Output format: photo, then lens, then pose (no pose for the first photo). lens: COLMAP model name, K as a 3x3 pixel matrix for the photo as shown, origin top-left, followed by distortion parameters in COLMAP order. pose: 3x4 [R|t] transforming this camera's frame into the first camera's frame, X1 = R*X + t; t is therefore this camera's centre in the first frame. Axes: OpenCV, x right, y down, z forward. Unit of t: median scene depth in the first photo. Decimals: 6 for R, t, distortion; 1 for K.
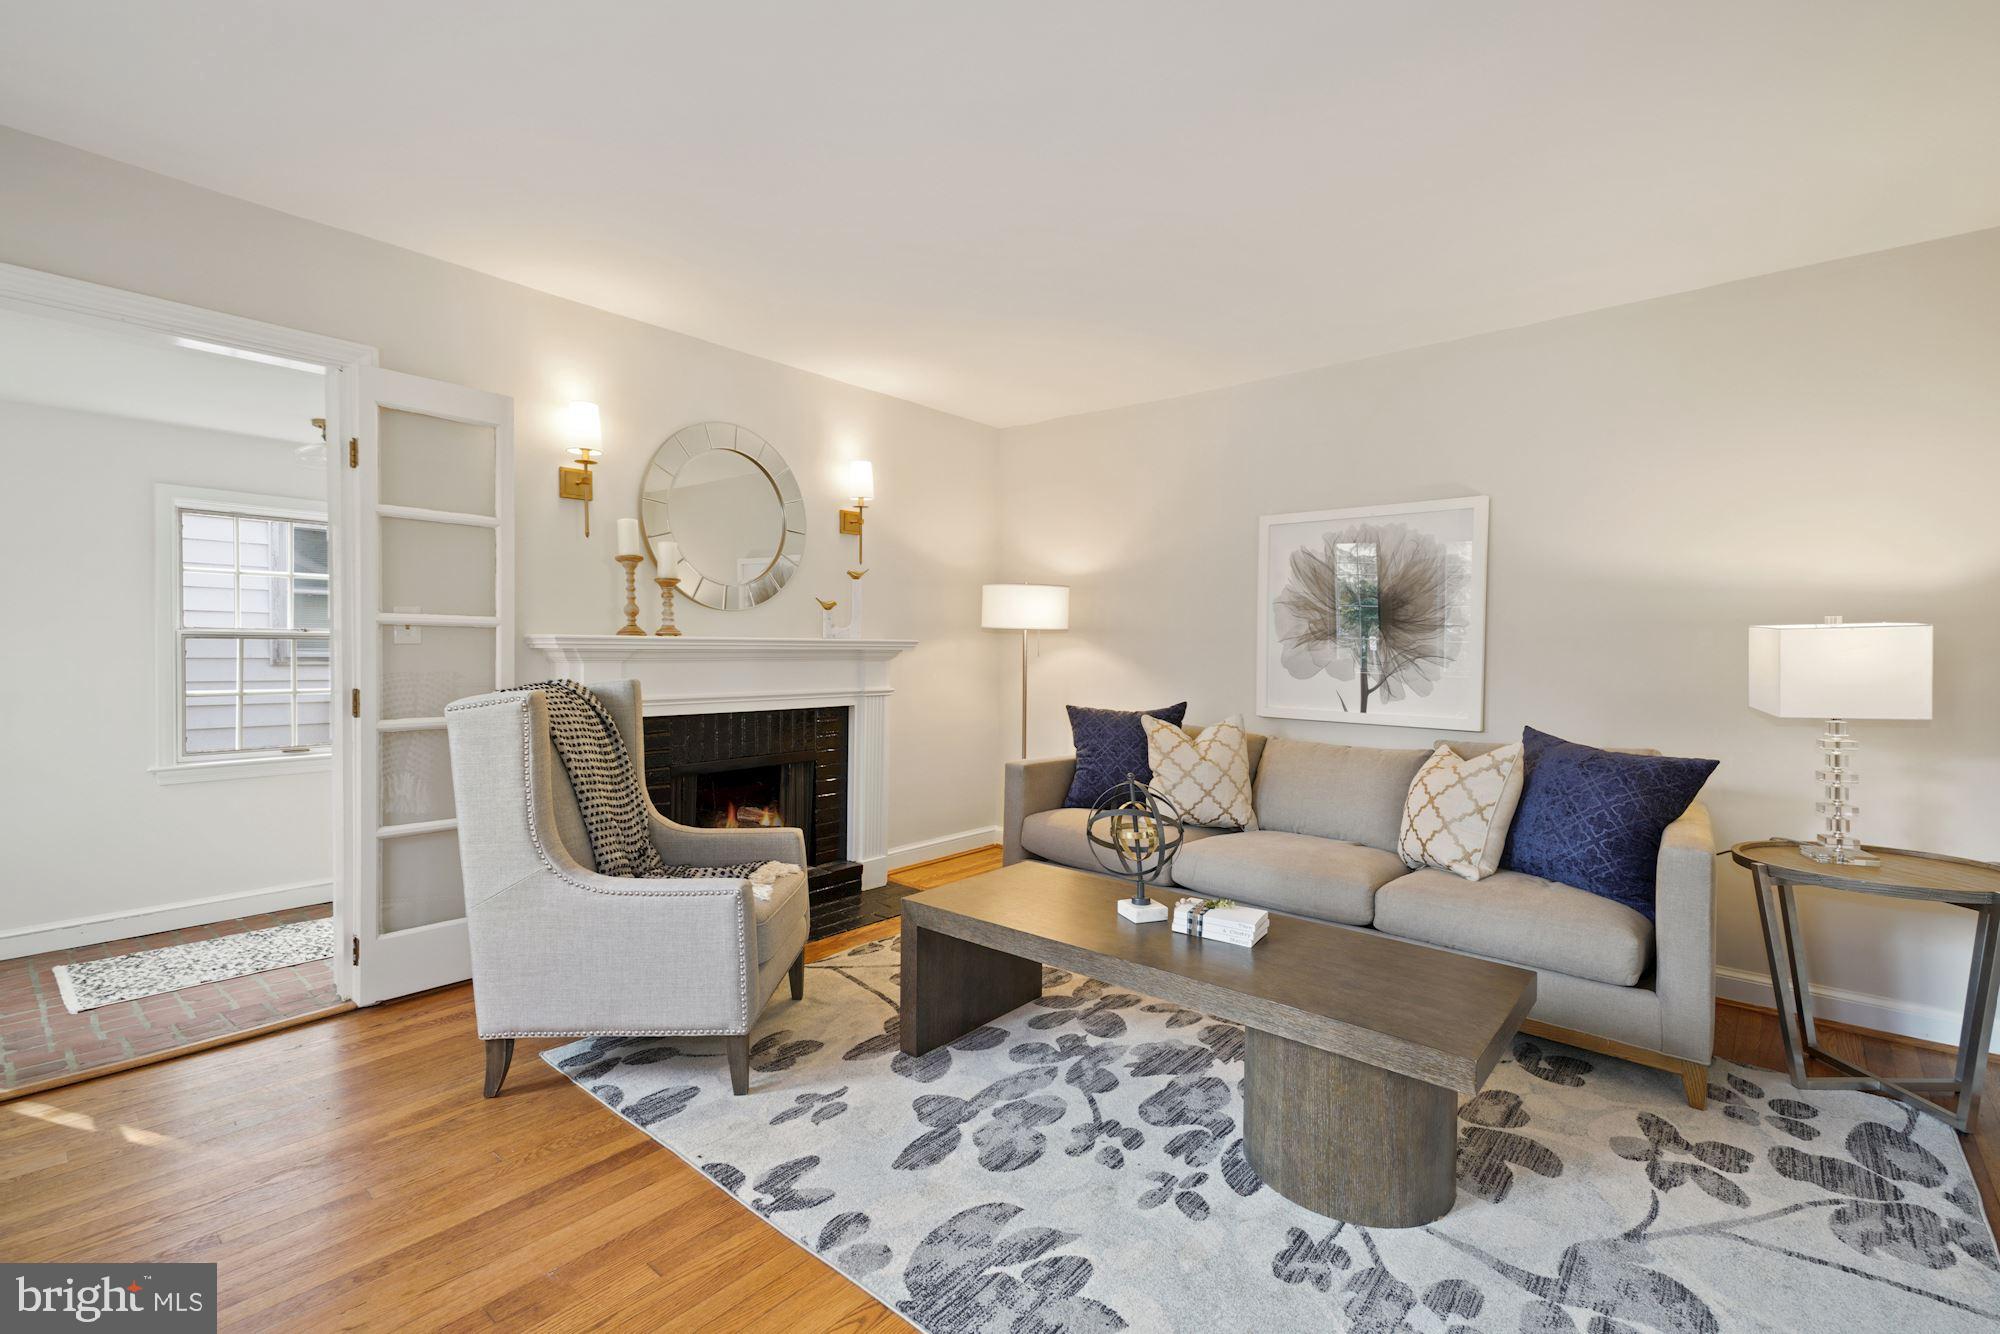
lens RADIAL K [[880.8, 0, 1000.0], [0, 880.8, 667.0], [0, 0, 1]] dist [0.029174, -0.000111]
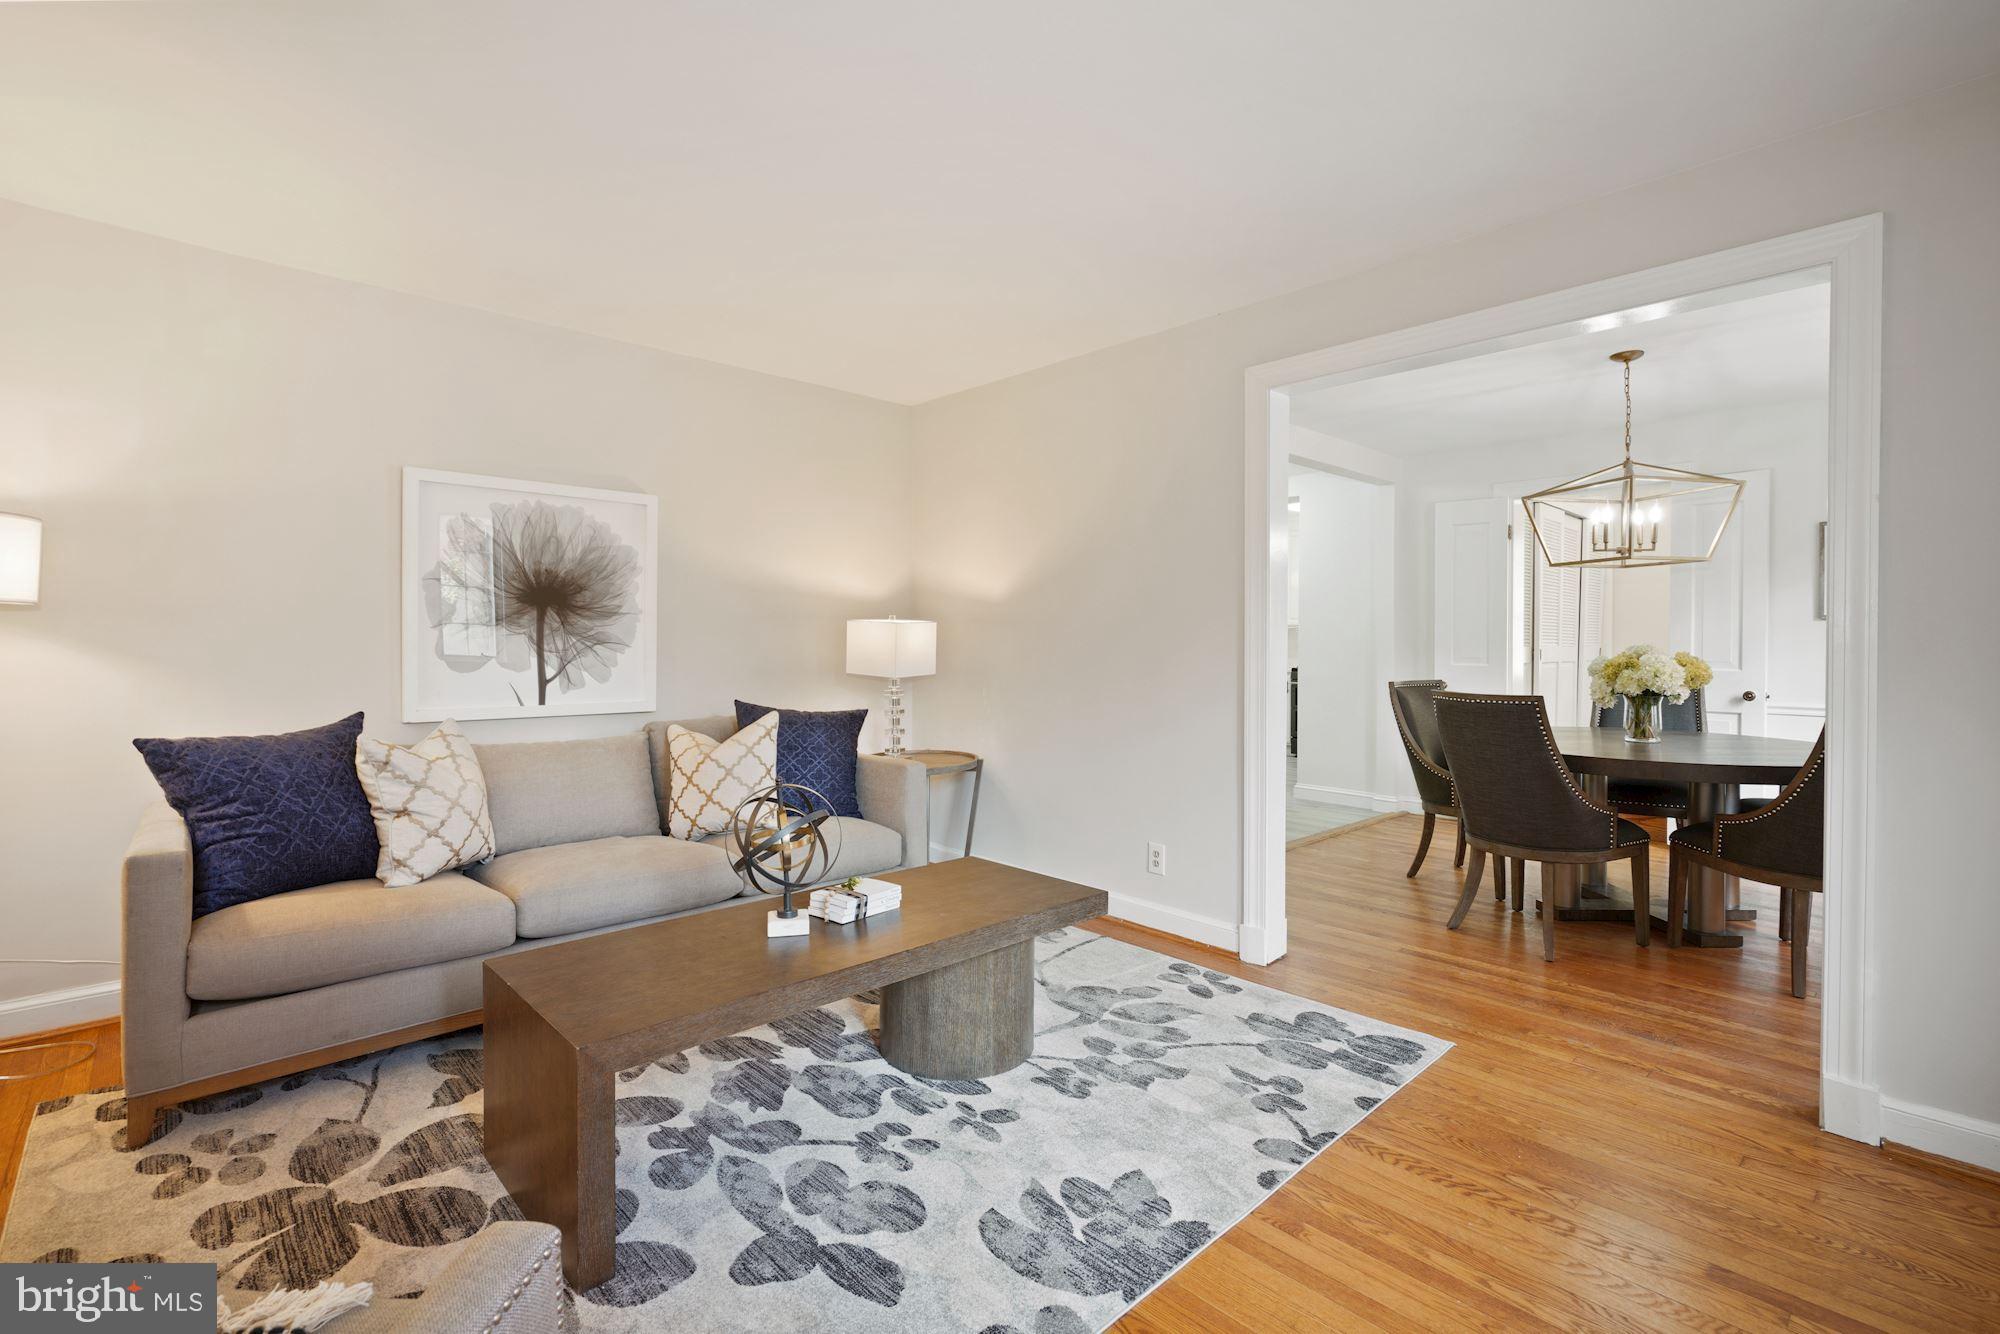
lens RADIAL K [[905.5, 0, 976.7], [0, 905.5, 644.1], [0, 0, 1]] dist [-0.001654, -0.000260]
pose [[0.119019, -0.016215, 0.992760, -0.751190], [0.020331, 0.999697, 0.013891, -0.024713], [-0.992684, 0.018531, 0.119313, 0.690040]]
